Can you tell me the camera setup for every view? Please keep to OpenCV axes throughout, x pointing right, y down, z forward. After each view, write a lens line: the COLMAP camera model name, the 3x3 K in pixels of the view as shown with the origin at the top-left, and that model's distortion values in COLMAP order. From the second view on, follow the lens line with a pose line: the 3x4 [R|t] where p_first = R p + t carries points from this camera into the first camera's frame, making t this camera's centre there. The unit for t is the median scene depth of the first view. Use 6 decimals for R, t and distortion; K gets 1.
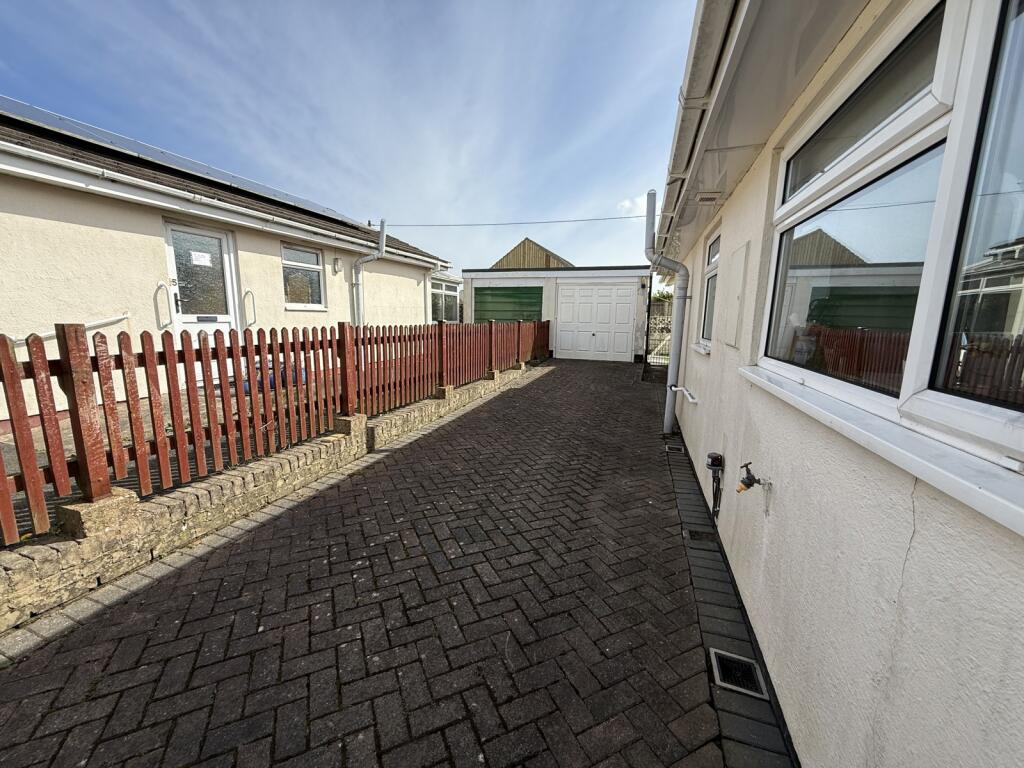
lens RADIAL K [[406.7, 0, 509.0], [0, 406.7, 384.0], [0, 0, 1]] dist [-0.001590, 0.000361]
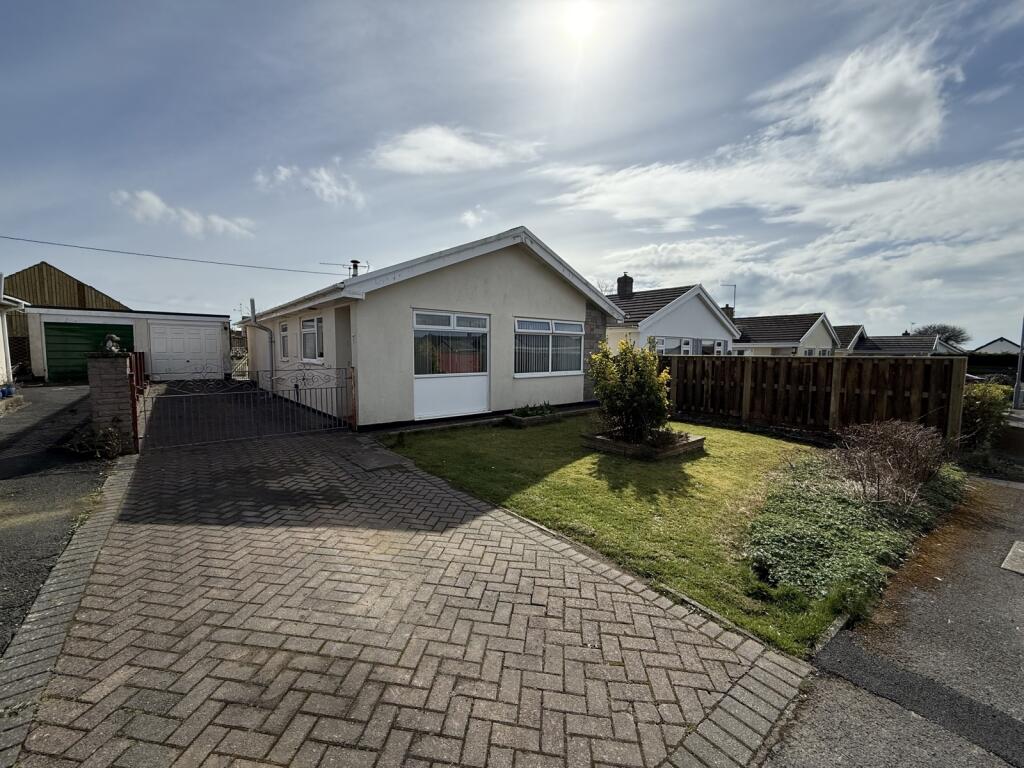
lens RADIAL K [[406.7, 0, 509.7], [0, 406.7, 382.7], [0, 0, 1]] dist [-0.001590, 0.000361]
pose [[0.534324, -0.078924, 0.841587, -0.374409], [0.141188, 0.989978, 0.003200, 0.099287], [-0.833405, 0.117112, 0.540112, -0.640987]]
